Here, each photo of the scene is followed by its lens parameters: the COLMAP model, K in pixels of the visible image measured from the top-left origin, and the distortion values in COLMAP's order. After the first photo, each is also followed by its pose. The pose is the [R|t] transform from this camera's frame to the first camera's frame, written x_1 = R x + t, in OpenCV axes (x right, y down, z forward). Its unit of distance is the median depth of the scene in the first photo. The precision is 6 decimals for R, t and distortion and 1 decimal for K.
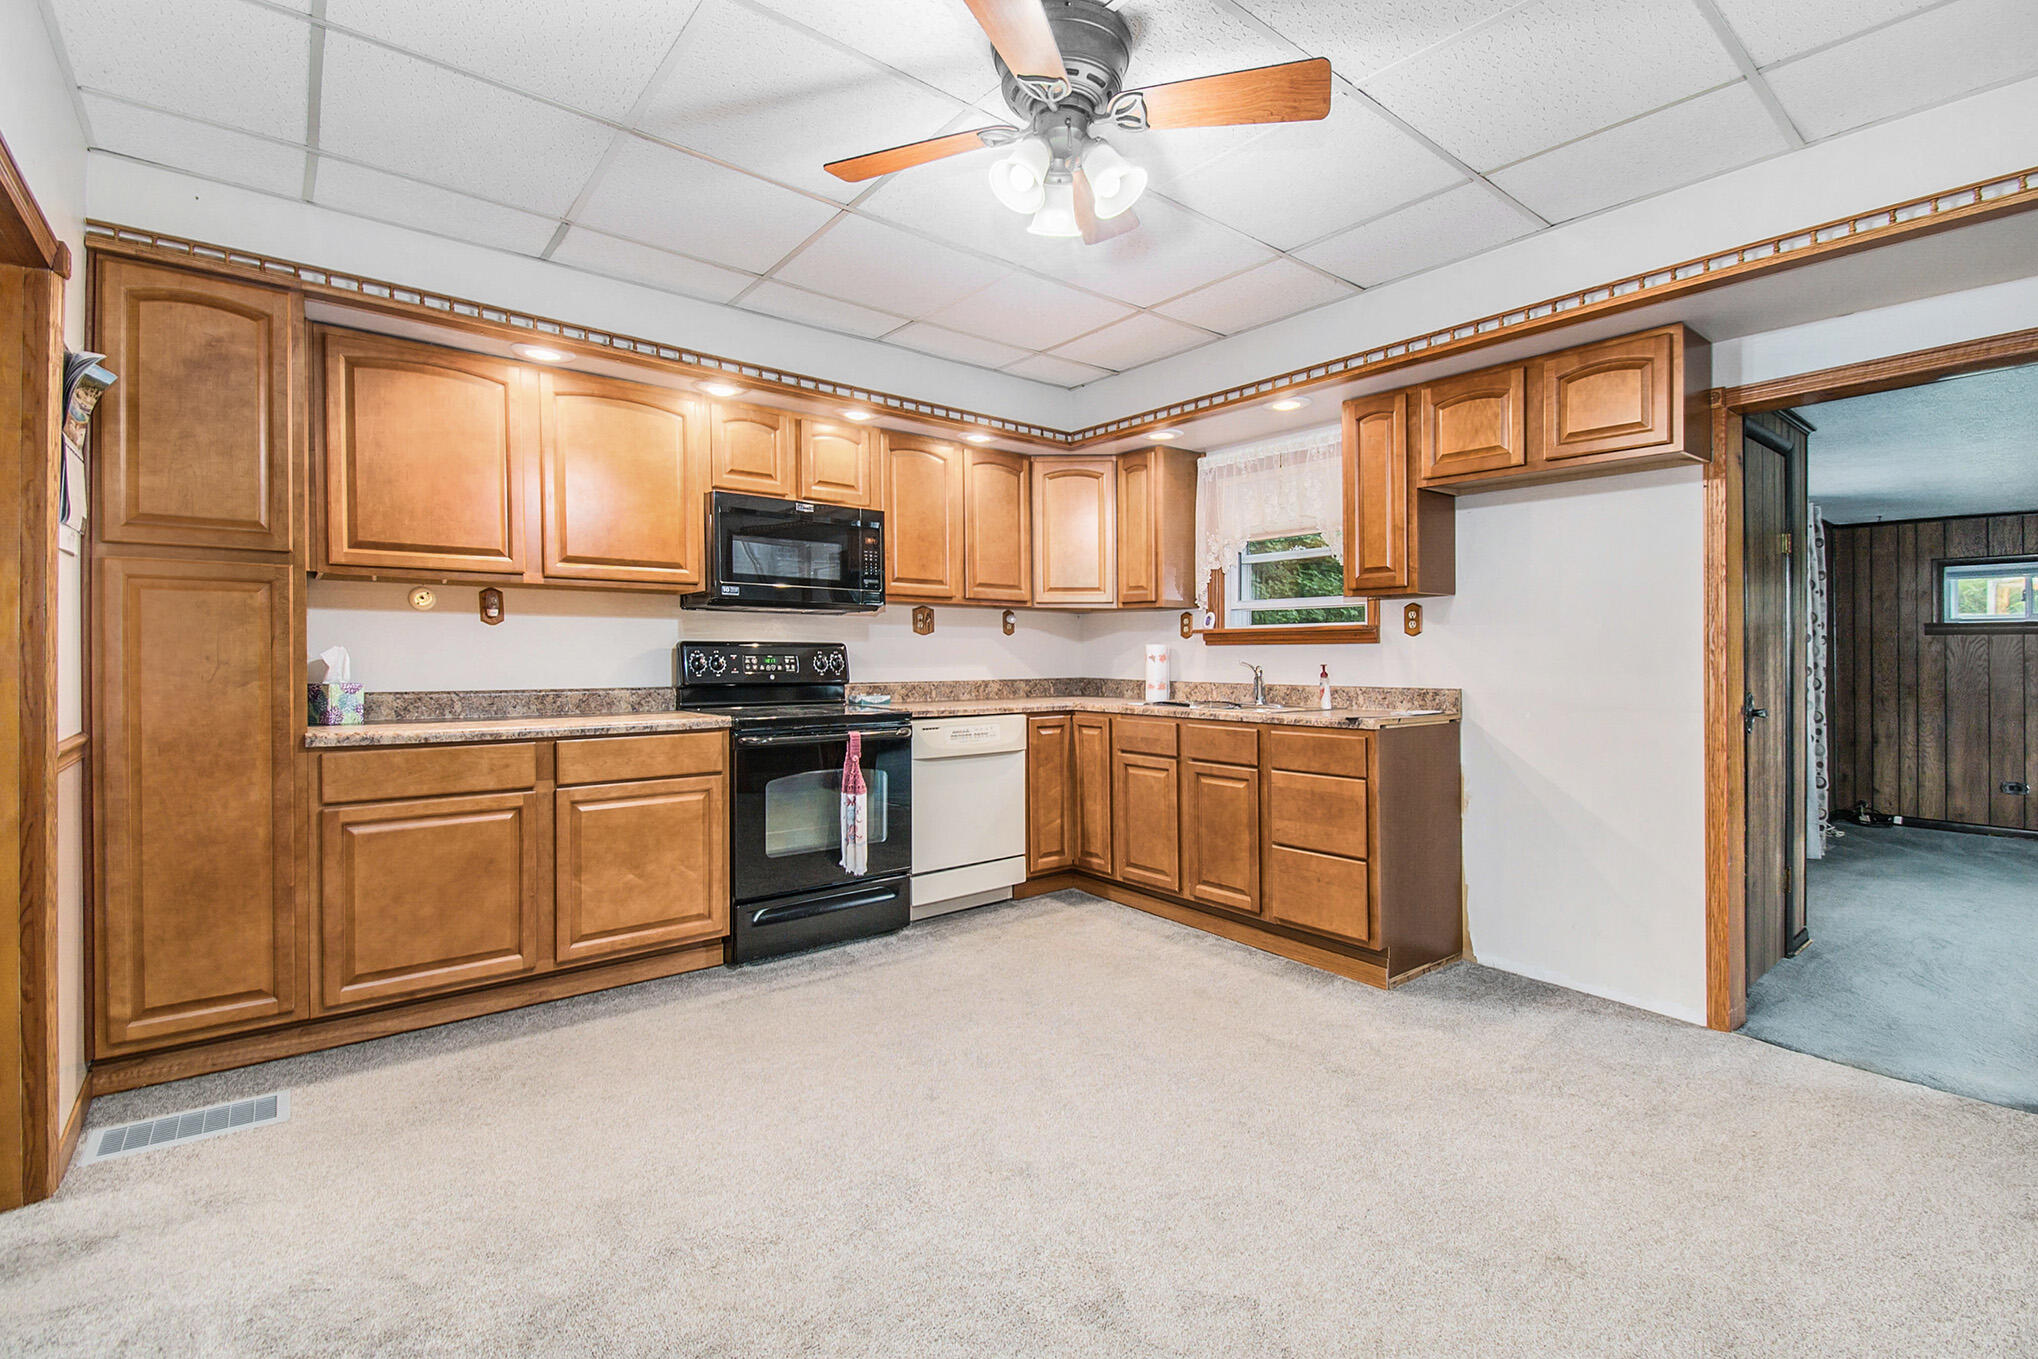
lens RADIAL K [[909.9, 0, 1031.8], [0, 909.9, 641.3], [0, 0, 1]] dist [0.032793, -0.024084]
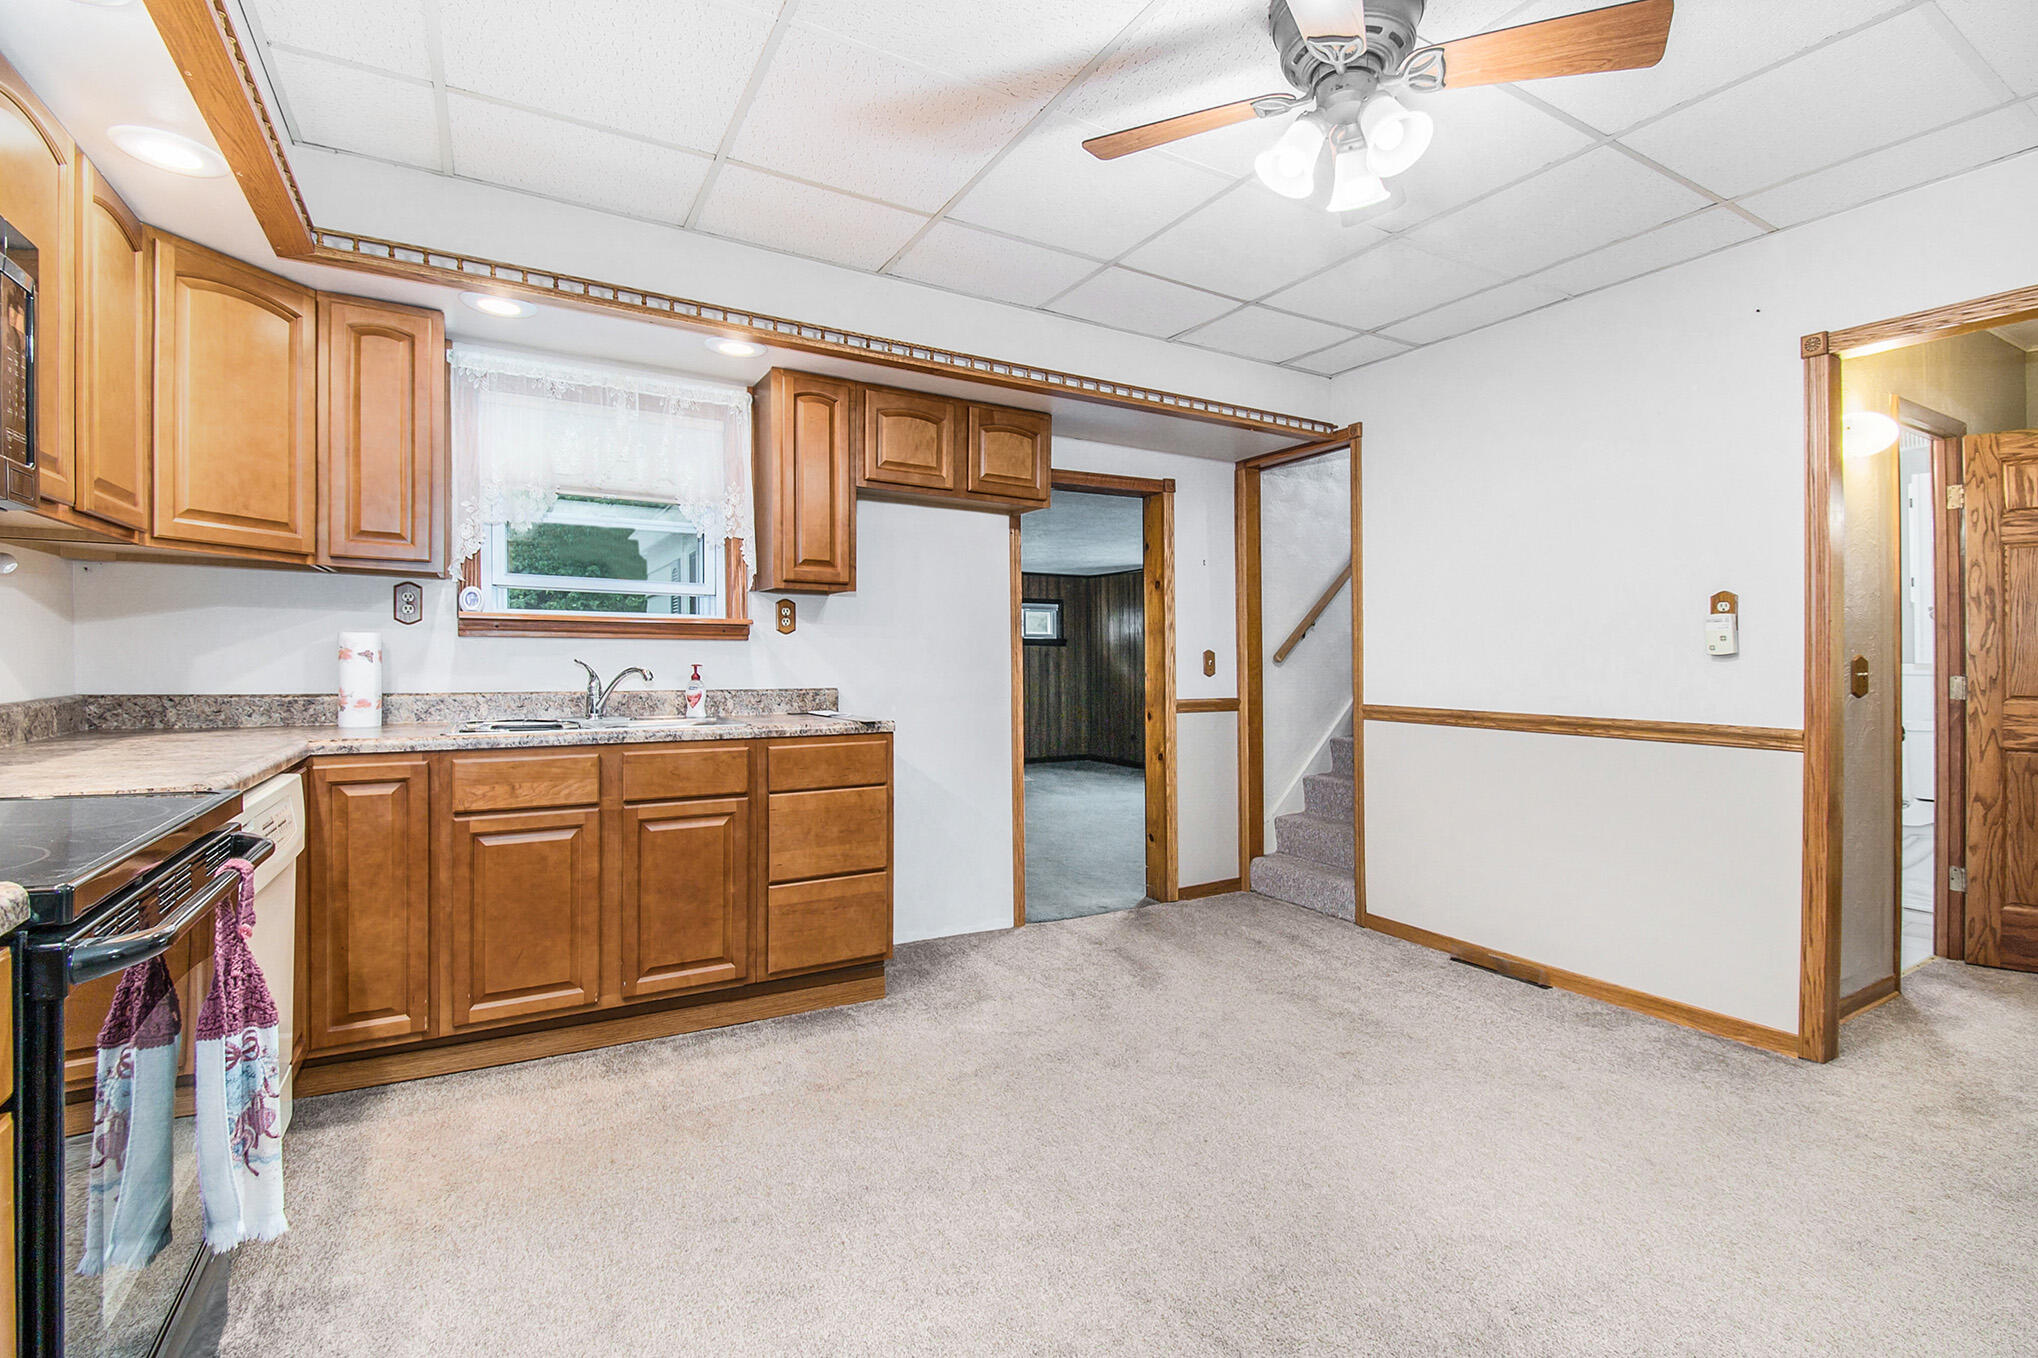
lens RADIAL K [[909.9, 0, 1031.8], [0, 909.9, 640.8], [0, 0, 1]] dist [0.032793, -0.024084]
pose [[0.159015, 0.020183, 0.987070, -0.397246], [-0.023547, 0.999584, -0.016646, 0.009028], [-0.986995, -0.020596, 0.159424, 0.496297]]
